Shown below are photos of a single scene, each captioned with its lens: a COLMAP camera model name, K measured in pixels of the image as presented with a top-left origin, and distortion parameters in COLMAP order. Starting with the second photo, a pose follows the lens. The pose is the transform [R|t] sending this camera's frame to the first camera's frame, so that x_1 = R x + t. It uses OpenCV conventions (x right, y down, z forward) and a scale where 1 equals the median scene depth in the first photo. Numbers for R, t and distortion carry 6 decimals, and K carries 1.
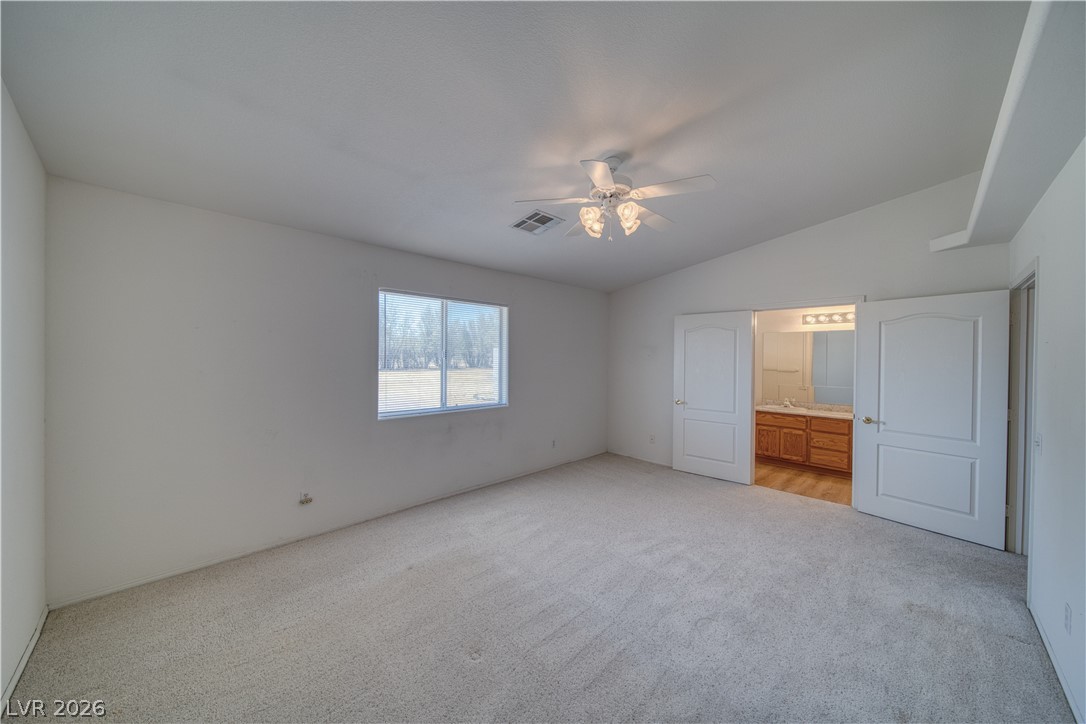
lens RADIAL K [[380.1, 0, 543.3], [0, 380.1, 361.8], [0, 0, 1]] dist [-0.001613, -0.000104]
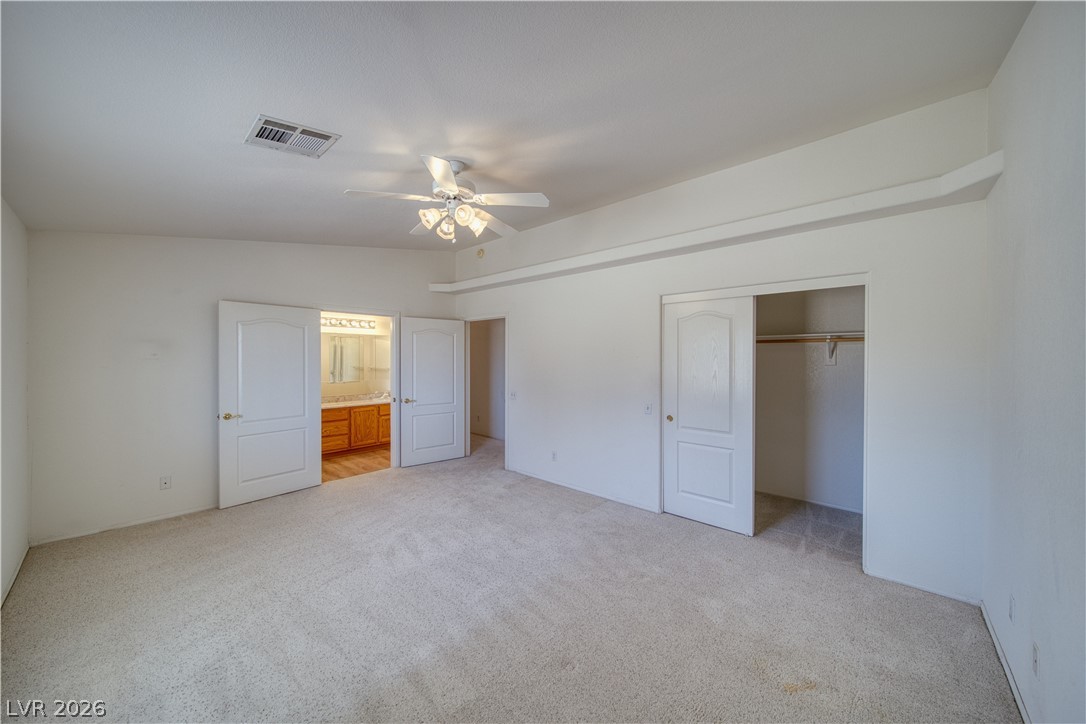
lens RADIAL K [[380.1, 0, 544.2], [0, 380.1, 358.8], [0, 0, 1]] dist [-0.001613, -0.000104]
pose [[-0.063266, -0.012202, 0.997922, -0.541842], [0.009630, 0.999871, 0.012836, -0.014319], [-0.997950, 0.010422, -0.063140, 0.532092]]
